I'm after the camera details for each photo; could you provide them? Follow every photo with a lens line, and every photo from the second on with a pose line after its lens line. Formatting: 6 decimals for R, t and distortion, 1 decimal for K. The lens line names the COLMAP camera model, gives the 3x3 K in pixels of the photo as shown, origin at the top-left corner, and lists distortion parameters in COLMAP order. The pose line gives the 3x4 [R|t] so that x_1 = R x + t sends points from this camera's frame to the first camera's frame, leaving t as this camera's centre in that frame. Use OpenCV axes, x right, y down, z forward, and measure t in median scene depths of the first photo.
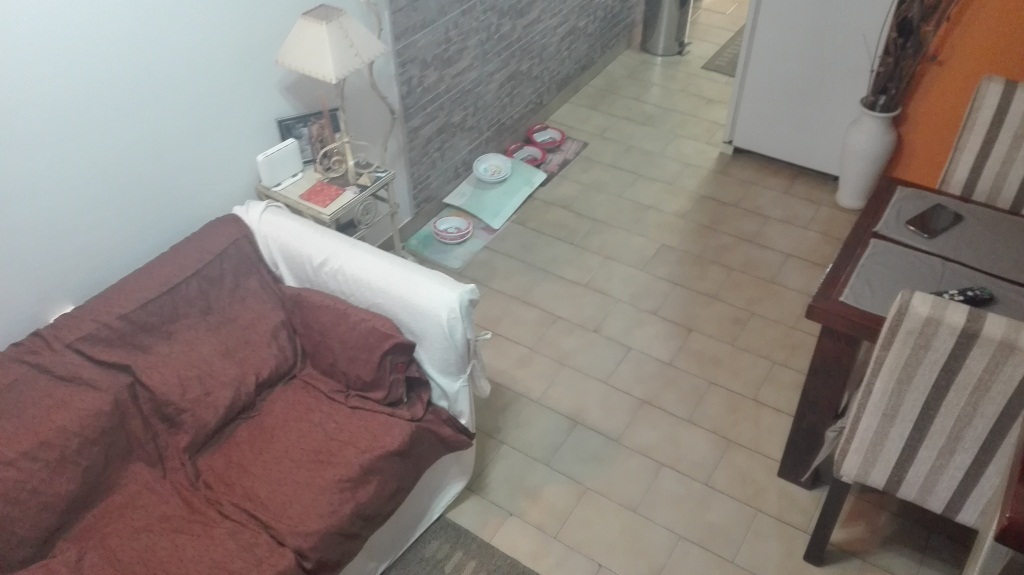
lens RADIAL K [[863.4, 0, 513.2], [0, 863.4, 286.4], [0, 0, 1]] dist [0.057427, -0.084360]
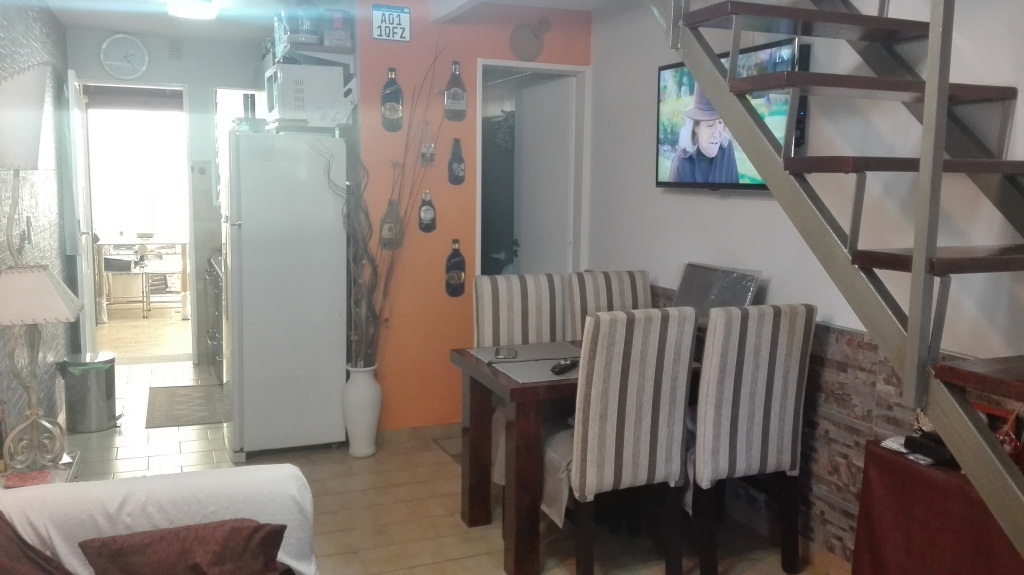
lens RADIAL K [[863.4, 0, 522.7], [0, 863.4, 291.5], [0, 0, 1]] dist [0.057427, -0.084360]
pose [[0.566659, -0.102054, 0.817608, -0.688297], [0.530457, 0.804491, -0.267226, 0.249200], [-0.630487, 0.585132, 0.510007, 0.179210]]
